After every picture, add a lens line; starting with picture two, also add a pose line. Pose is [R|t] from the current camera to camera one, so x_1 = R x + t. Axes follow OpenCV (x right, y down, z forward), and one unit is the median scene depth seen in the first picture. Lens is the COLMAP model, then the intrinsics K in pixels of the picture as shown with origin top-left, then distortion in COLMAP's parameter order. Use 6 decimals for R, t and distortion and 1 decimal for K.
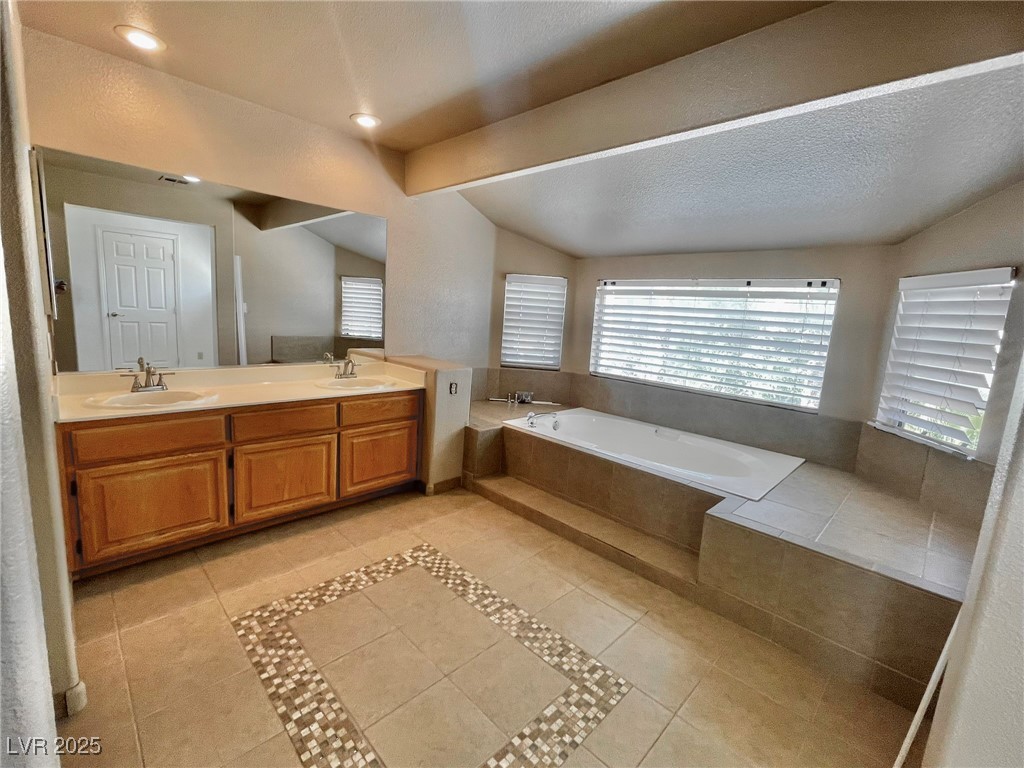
lens RADIAL K [[447.9, 0, 508.5], [0, 447.9, 381.1], [0, 0, 1]] dist [-0.002916, -0.000030]
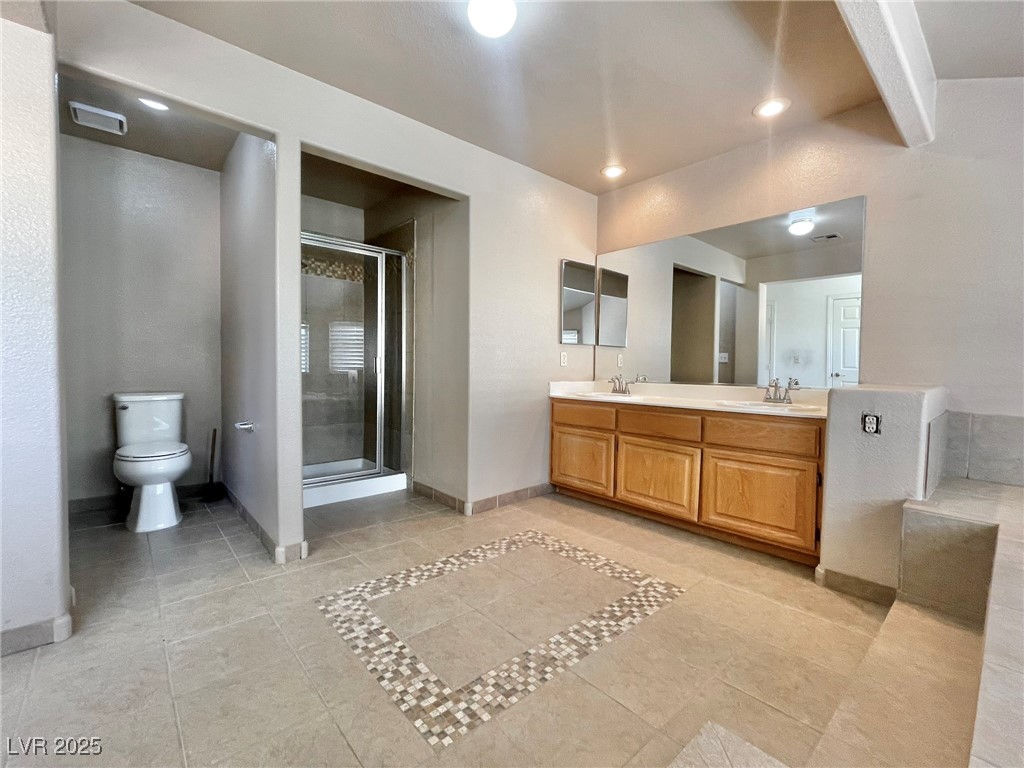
lens RADIAL K [[447.9, 0, 509.0], [0, 447.9, 382.1], [0, 0, 1]] dist [-0.002916, -0.000030]
pose [[-0.066591, -0.031108, -0.997295, 0.775817], [-0.172057, 0.984899, -0.019233, 0.085618], [0.982834, 0.170311, -0.070937, 0.838177]]
